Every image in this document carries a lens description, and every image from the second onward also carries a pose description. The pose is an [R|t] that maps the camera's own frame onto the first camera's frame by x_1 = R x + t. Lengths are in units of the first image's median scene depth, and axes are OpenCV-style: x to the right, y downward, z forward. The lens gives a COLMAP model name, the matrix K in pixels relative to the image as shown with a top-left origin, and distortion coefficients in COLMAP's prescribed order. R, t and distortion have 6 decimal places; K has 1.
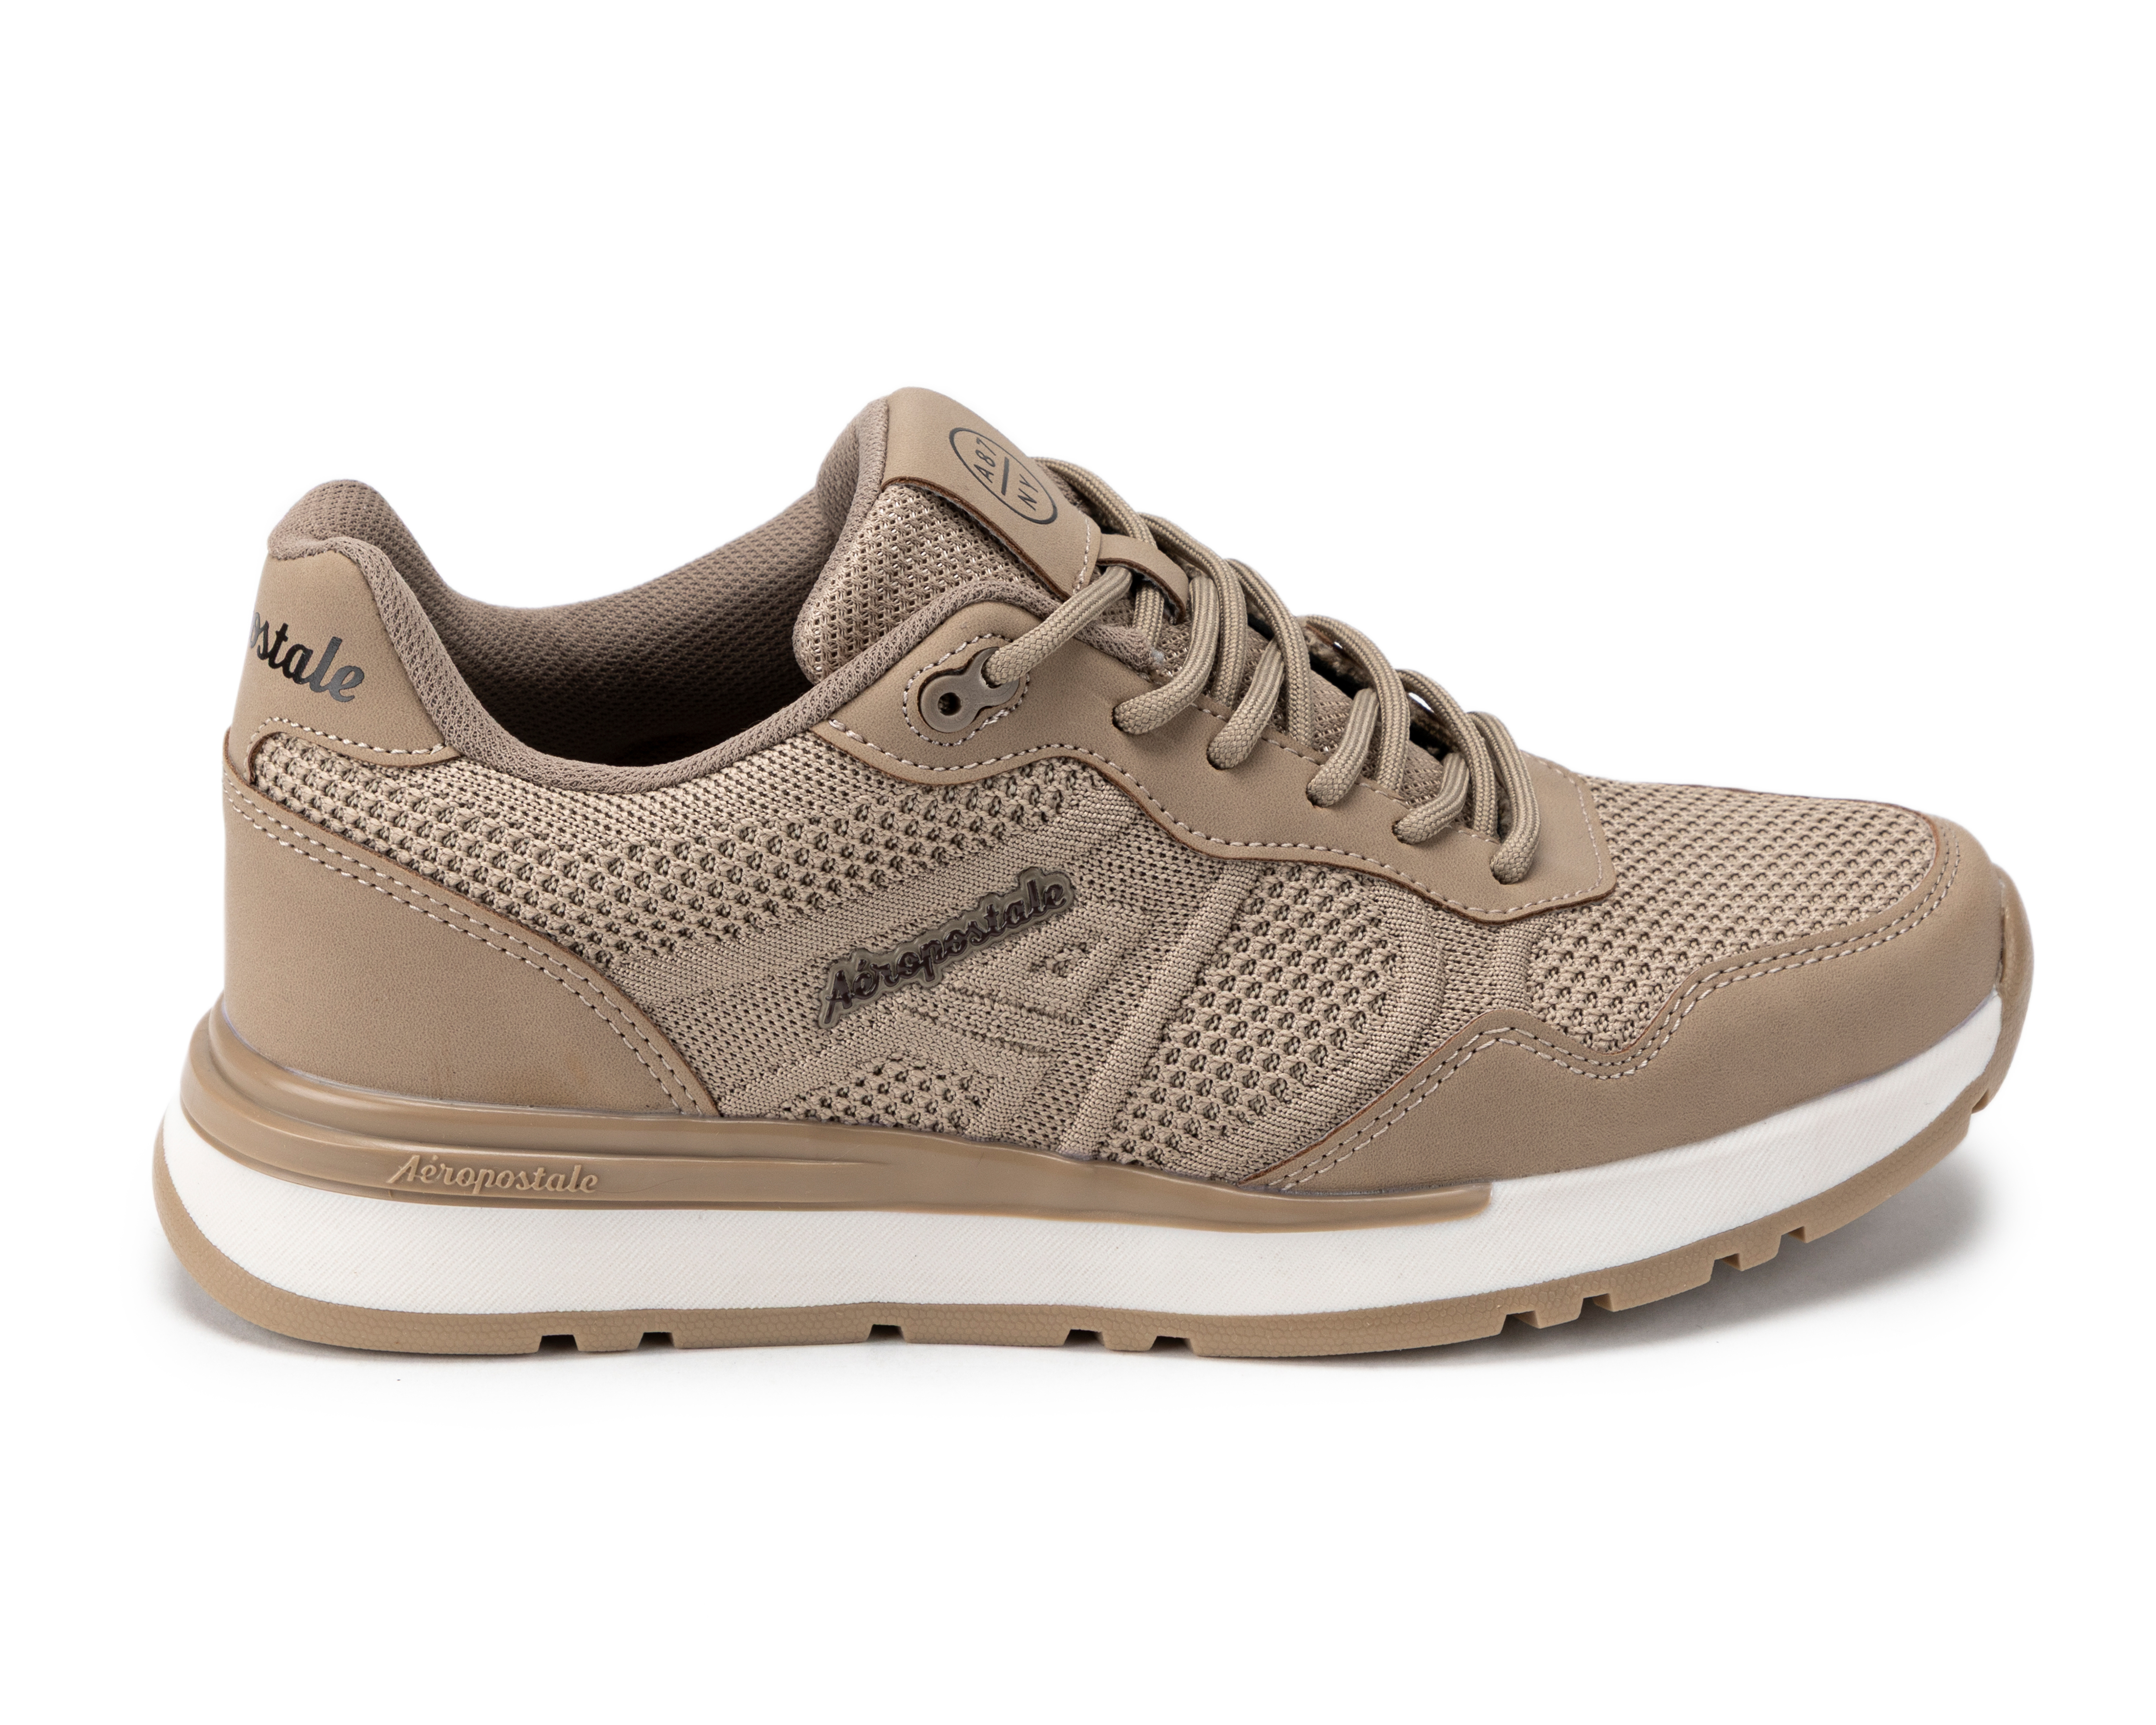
lens RADIAL K [[6615.4, 0, 1078.0], [0, 6615.4, 862.5], [0, 0, 1]] dist [-0.966516, 0.201222]
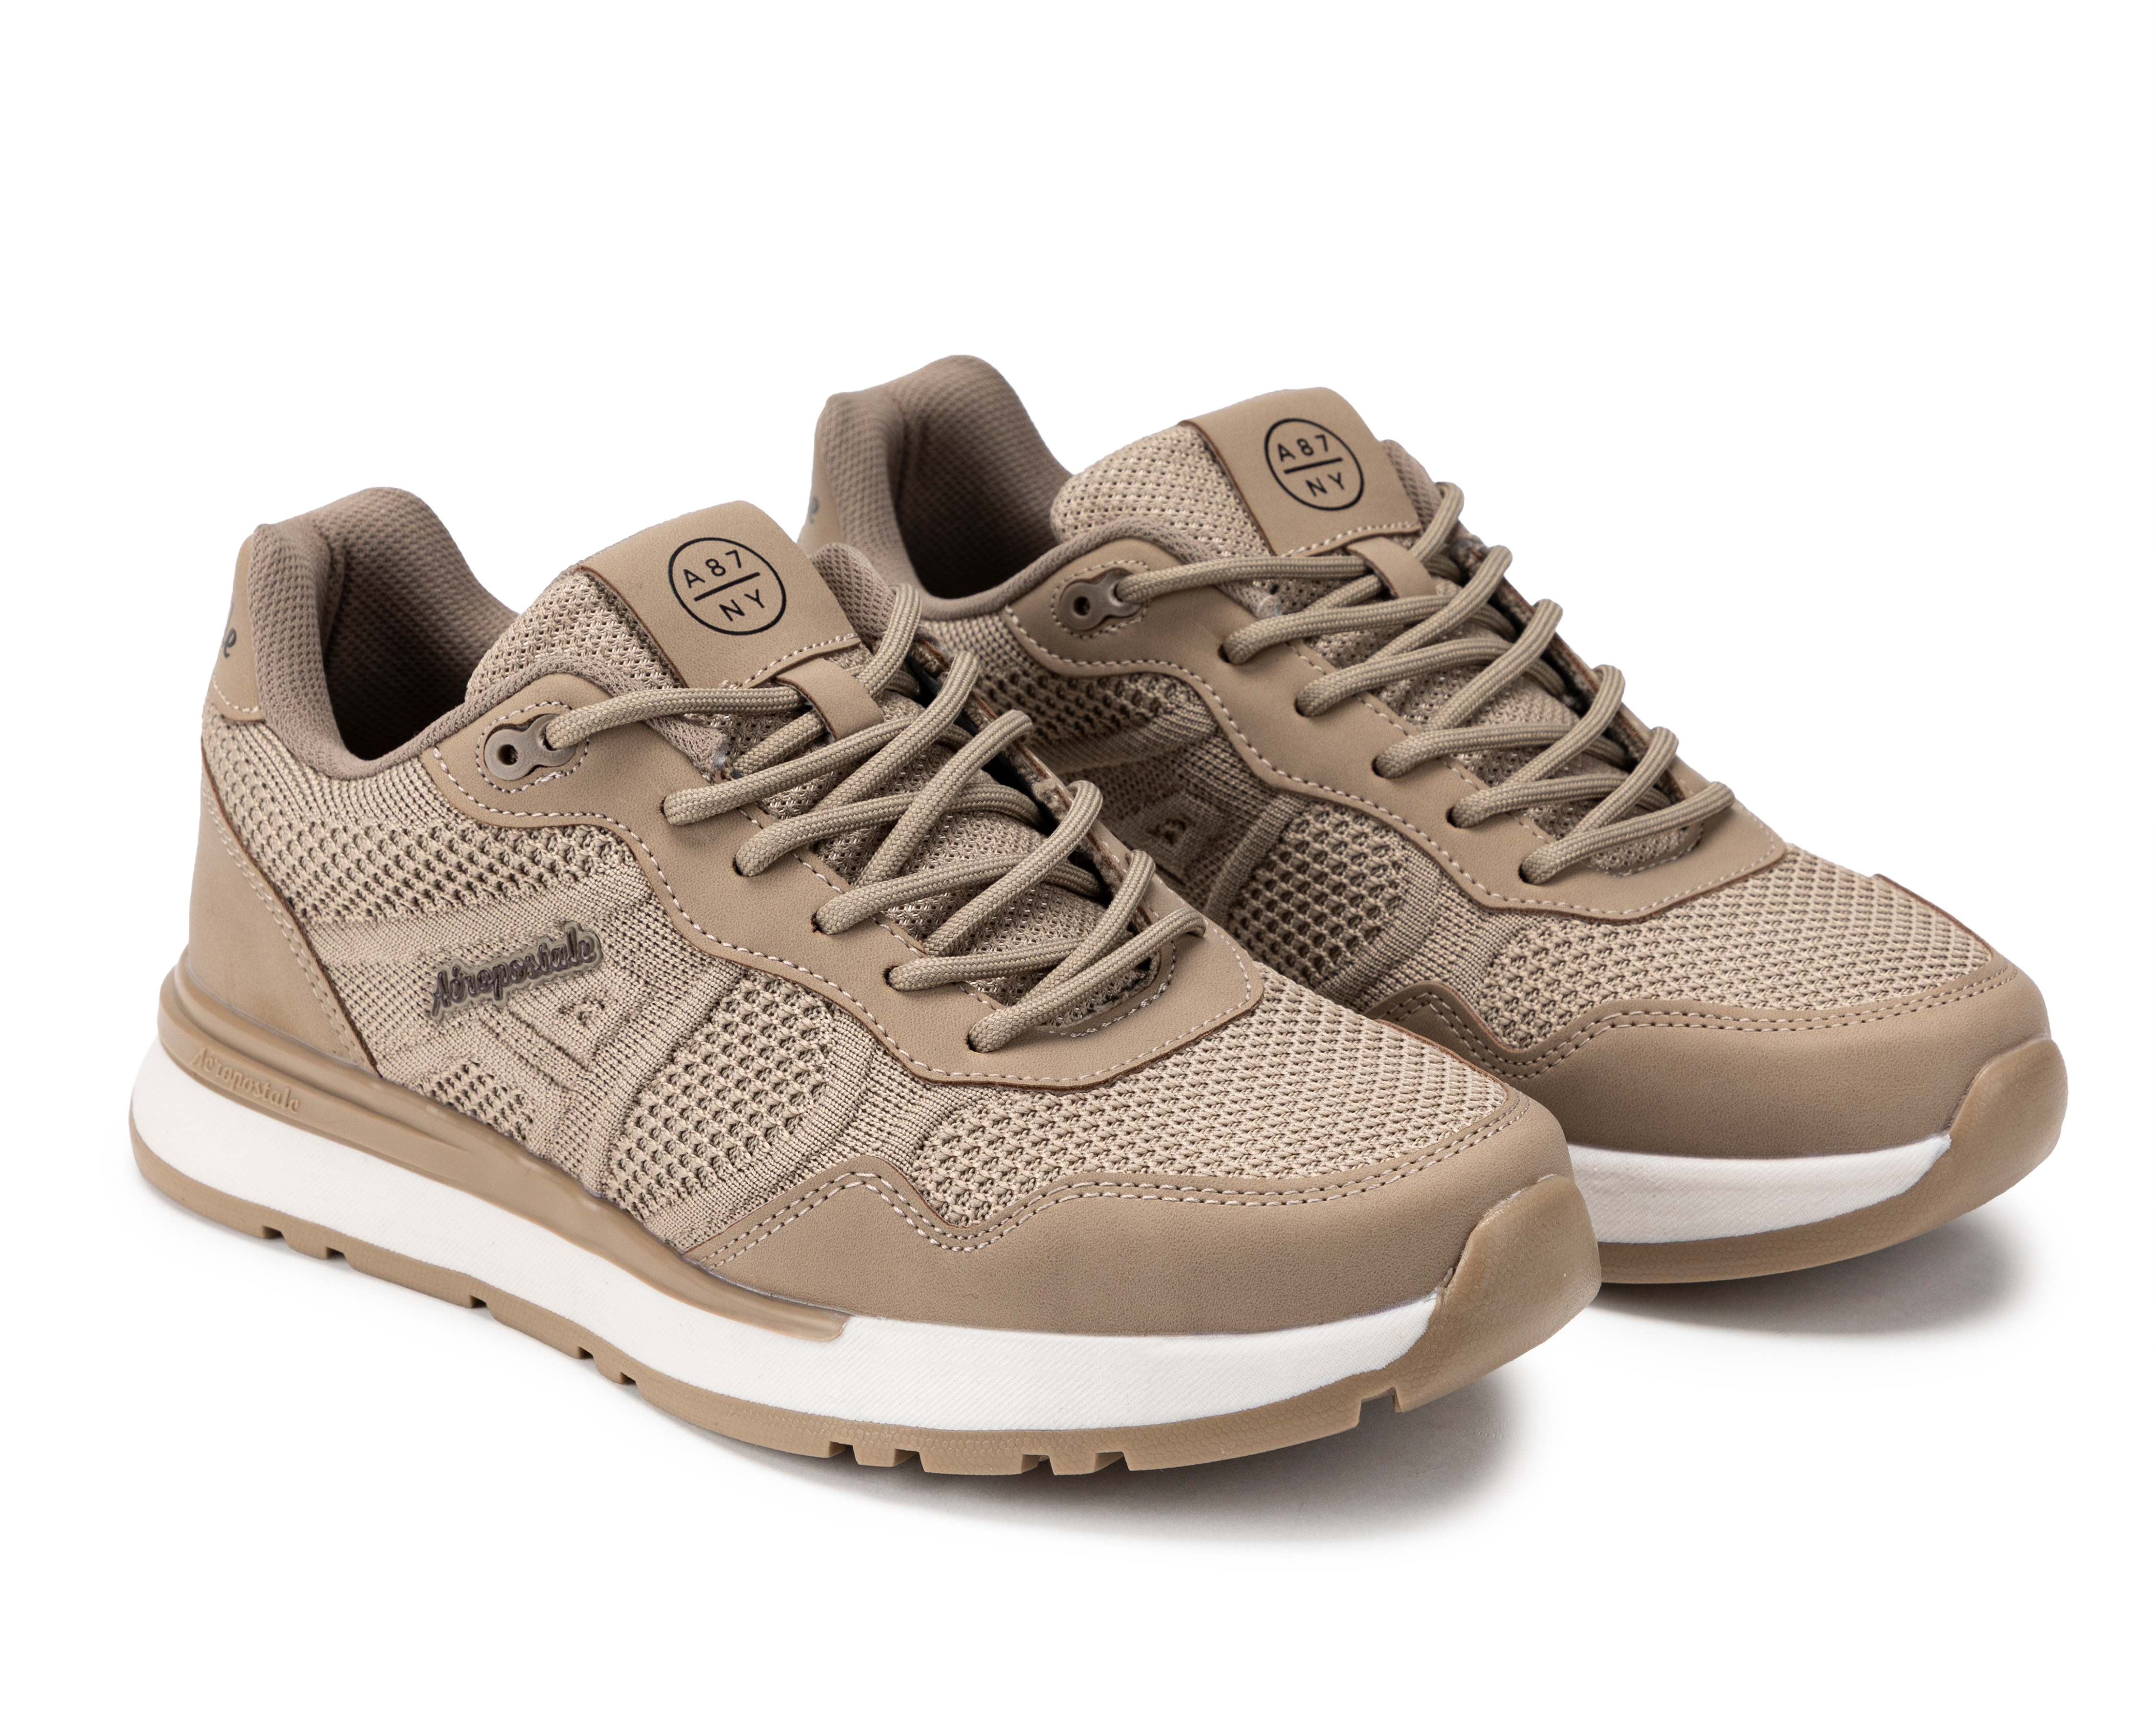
lens RADIAL K [[6615.4, 0, 1078.0], [0, 6615.4, 862.5], [0, 0, 1]] dist [-0.966516, 0.201222]
pose [[0.740944, 0.212914, -0.636921, 0.749550], [-0.241879, 0.969368, 0.042664, -0.075652], [0.626495, 0.122446, 0.769747, 0.207035]]
